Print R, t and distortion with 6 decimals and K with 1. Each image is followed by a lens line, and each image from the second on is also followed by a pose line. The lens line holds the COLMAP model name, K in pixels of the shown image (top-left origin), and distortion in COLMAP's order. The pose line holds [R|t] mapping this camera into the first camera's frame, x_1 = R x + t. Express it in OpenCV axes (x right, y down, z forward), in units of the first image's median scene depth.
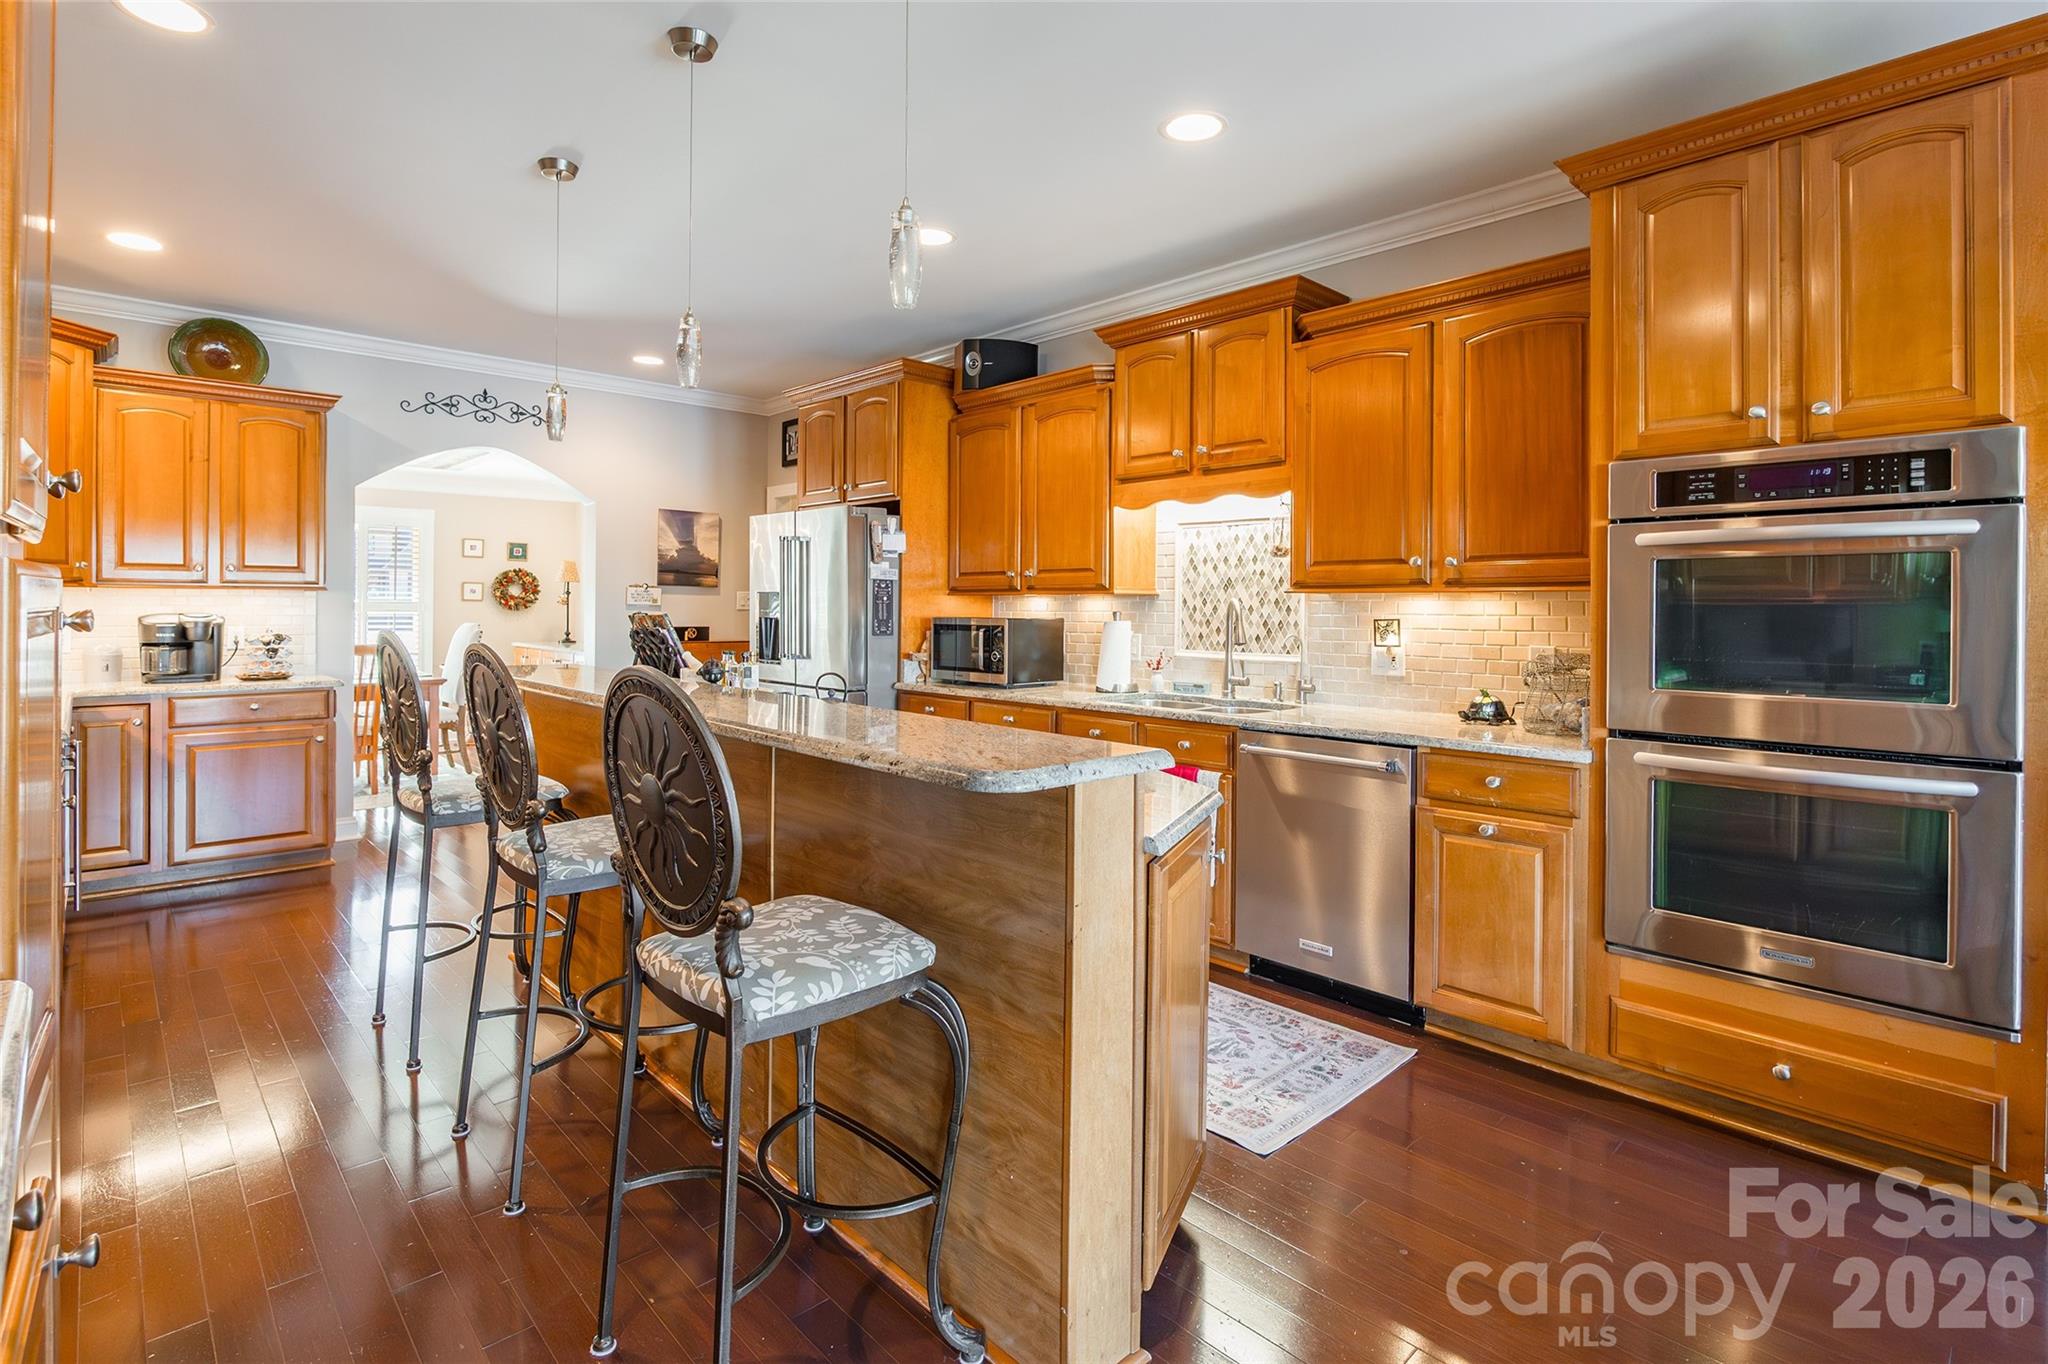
lens RADIAL K [[973.9, 0, 1010.1], [0, 973.9, 606.7], [0, 0, 1]] dist [0.002121, 0.000504]
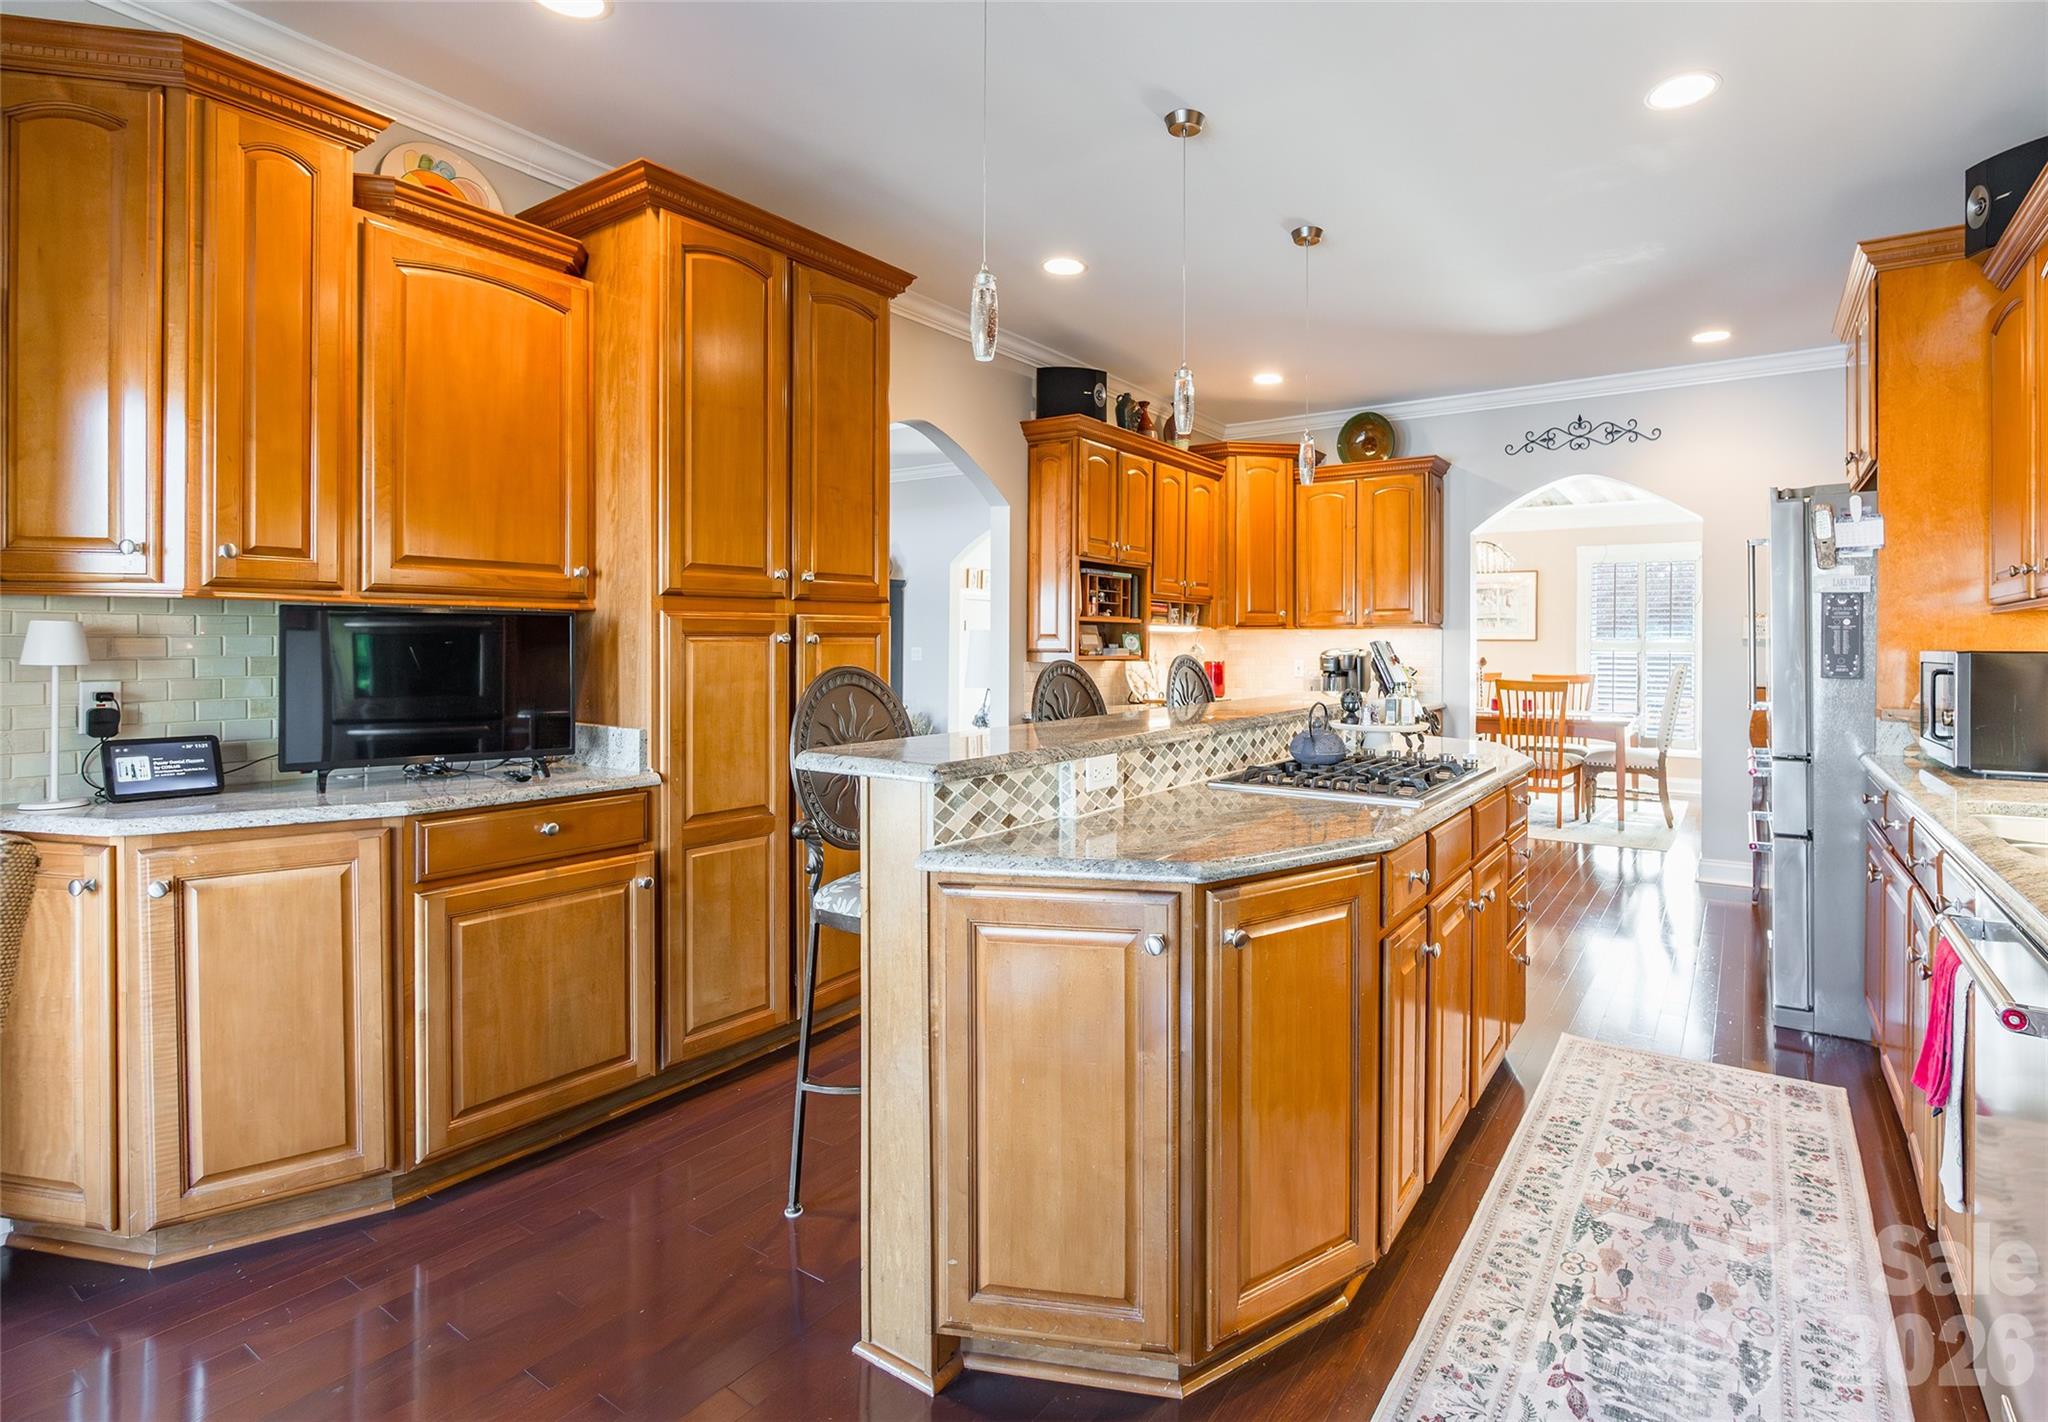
lens RADIAL K [[1031.7, 0, 1027.3], [0, 1031.7, 651.6], [0, 0, 1]] dist [0.000283, 0.000051]
pose [[0.211746, 0.003390, -0.977319, 0.397818], [-0.003151, 0.999991, 0.002786, 0.010586], [0.977320, 0.002489, 0.211754, 0.293879]]
